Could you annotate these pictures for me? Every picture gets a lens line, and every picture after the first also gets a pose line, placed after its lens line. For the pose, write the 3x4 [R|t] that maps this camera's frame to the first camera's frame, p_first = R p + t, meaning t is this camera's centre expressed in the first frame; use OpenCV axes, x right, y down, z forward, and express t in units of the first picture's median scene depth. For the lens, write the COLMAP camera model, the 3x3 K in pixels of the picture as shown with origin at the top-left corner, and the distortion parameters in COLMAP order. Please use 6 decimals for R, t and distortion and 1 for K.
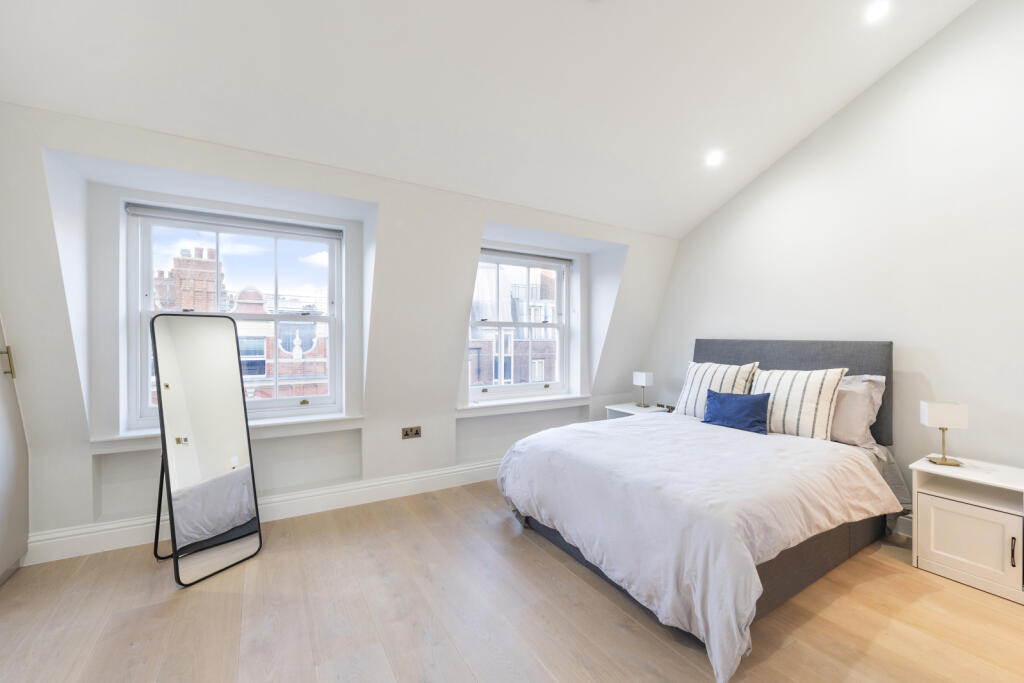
lens RADIAL K [[412.1, 0, 503.0], [0, 412.1, 340.4], [0, 0, 1]] dist [-0.000730, -0.000216]
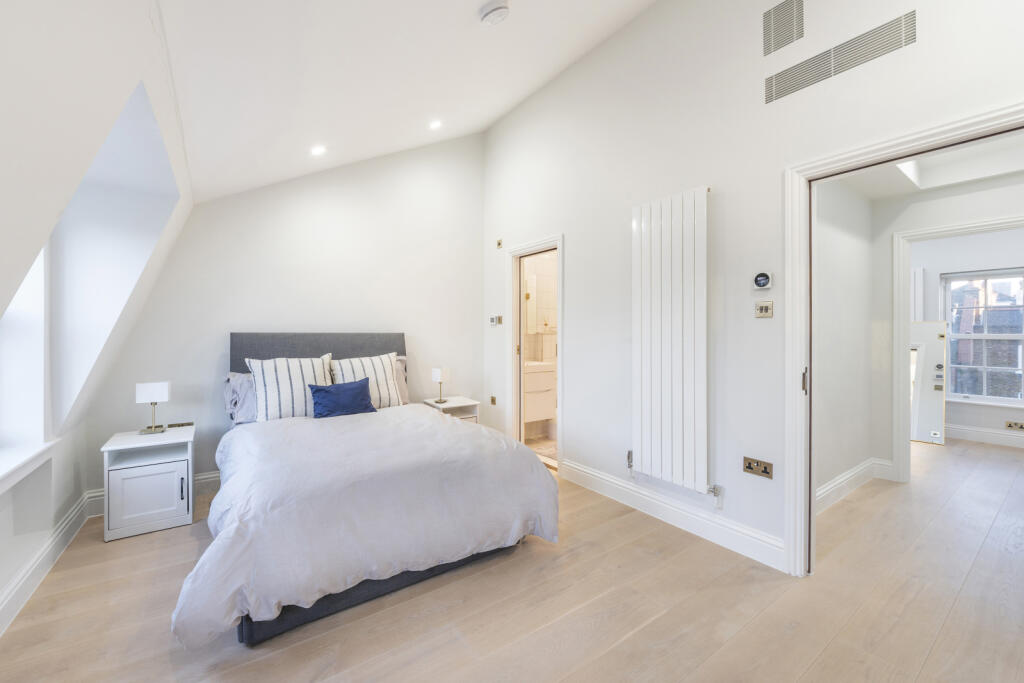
lens RADIAL K [[412.1, 0, 503.0], [0, 412.1, 340.4], [0, 0, 1]] dist [-0.000730, -0.000216]
pose [[-0.057368, -0.043473, 0.997406, -0.535356], [0.000355, 0.999051, 0.043566, -0.032313], [-0.998353, 0.002853, -0.057298, 0.627344]]
